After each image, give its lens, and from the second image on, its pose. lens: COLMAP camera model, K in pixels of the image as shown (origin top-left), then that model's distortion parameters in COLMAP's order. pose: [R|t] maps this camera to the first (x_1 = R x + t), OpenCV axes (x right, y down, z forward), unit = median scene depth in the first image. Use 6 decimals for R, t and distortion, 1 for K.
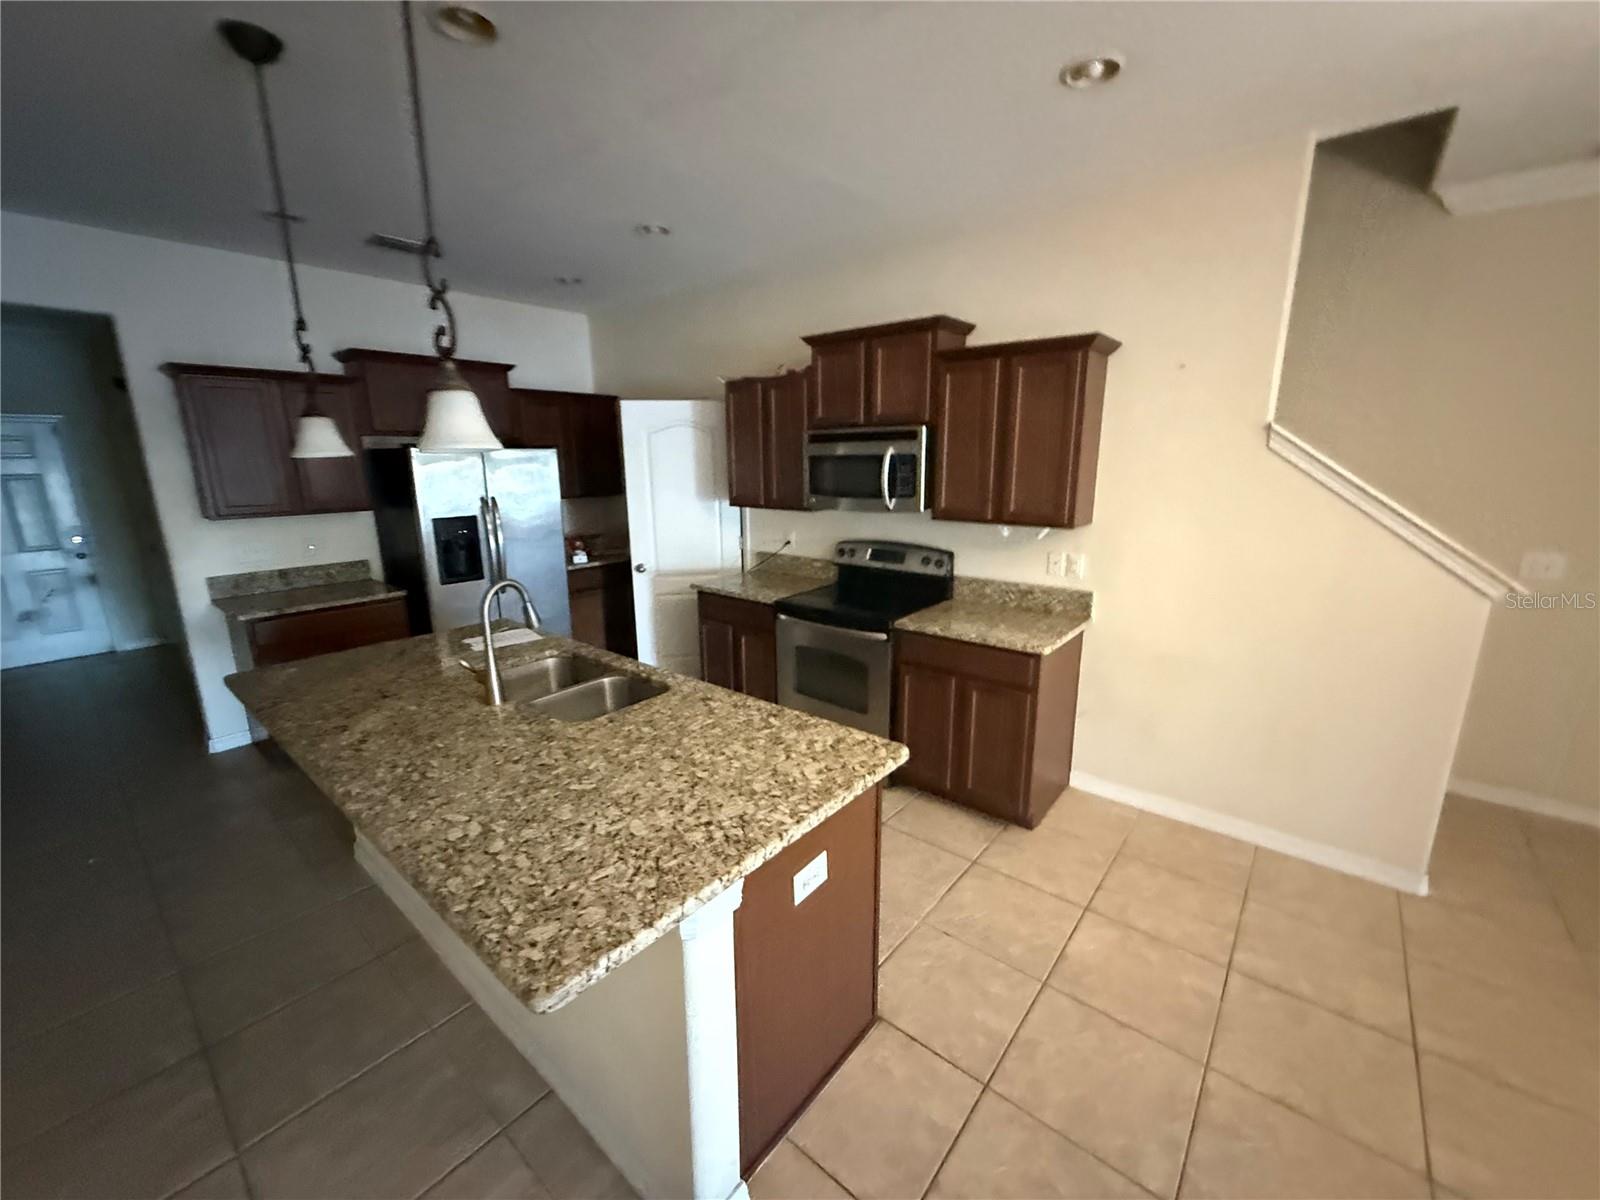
lens RADIAL K [[637.3, 0, 800.0], [0, 637.3, 600.0], [0, 0, 1]] dist [0.001062, 0.000071]
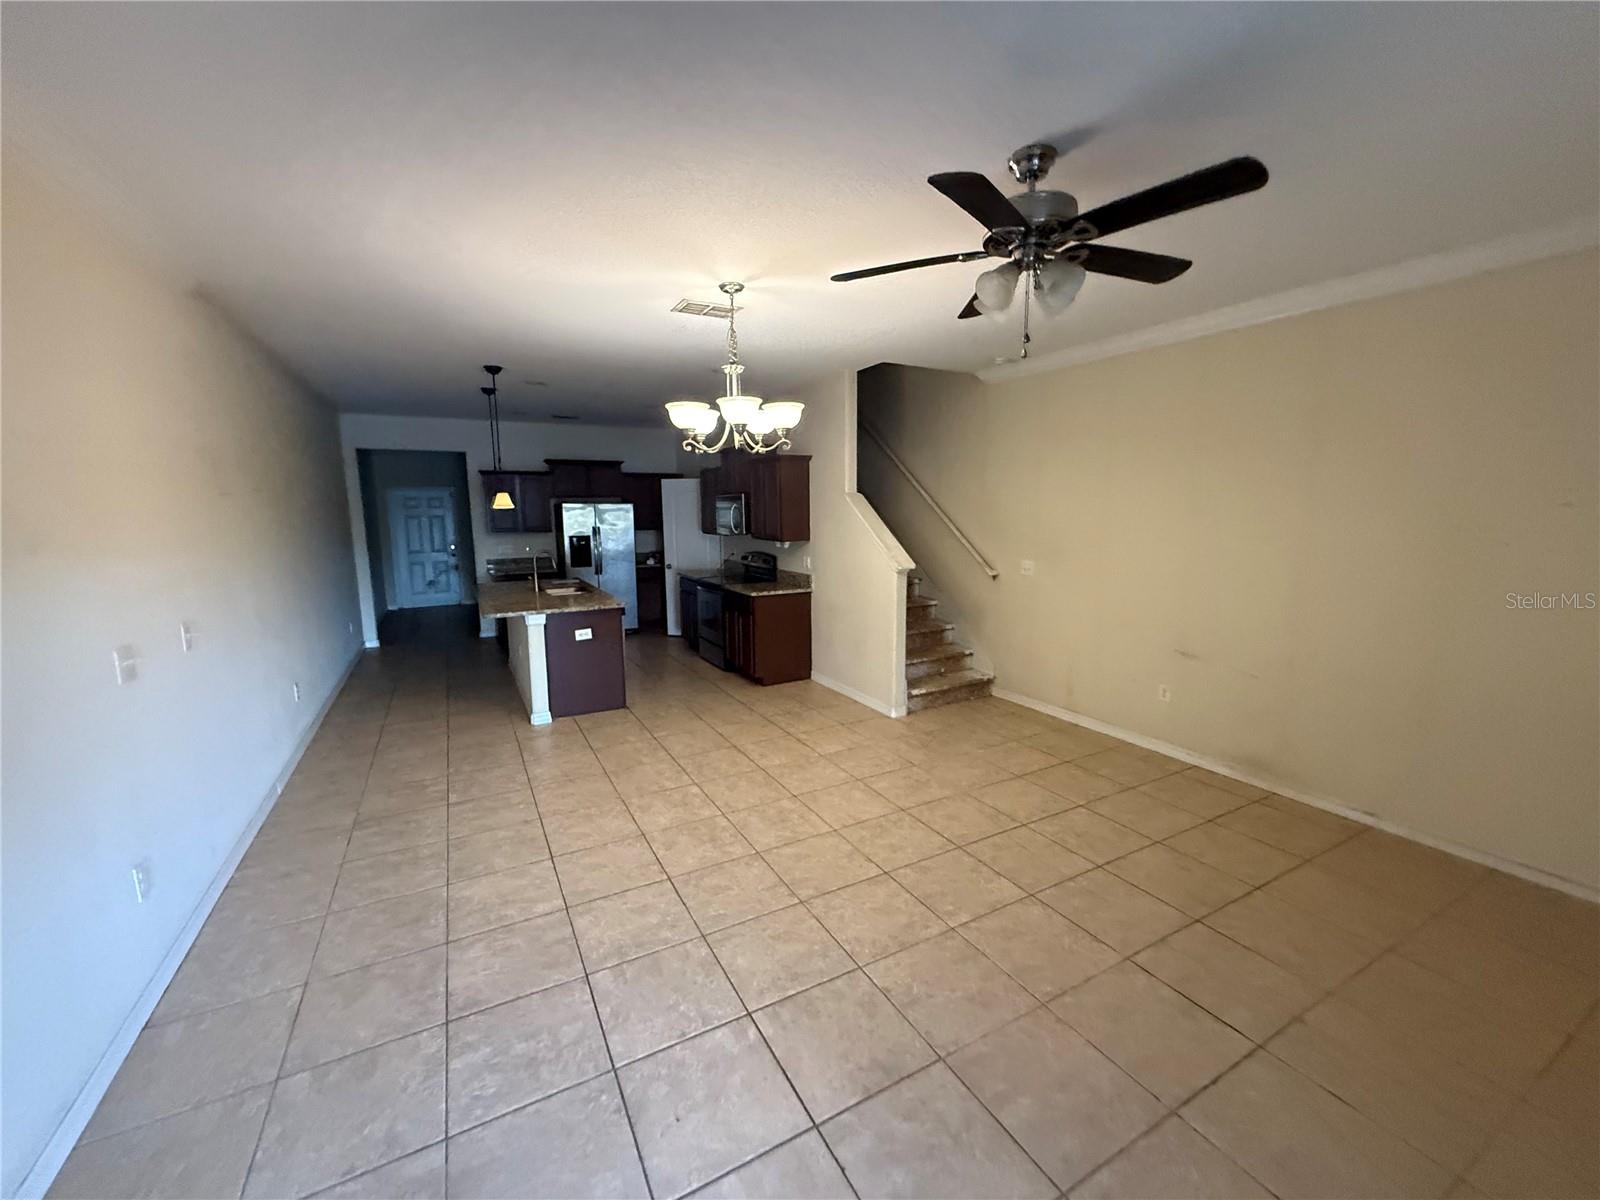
lens RADIAL K [[637.3, 0, 800.0], [0, 637.3, 600.0], [0, 0, 1]] dist [0.001062, 0.000071]
pose [[0.929928, 0.055309, -0.363557, 0.880703], [-0.084498, 0.994310, -0.064868, 0.150844], [0.357901, 0.091043, 0.929311, -0.655106]]
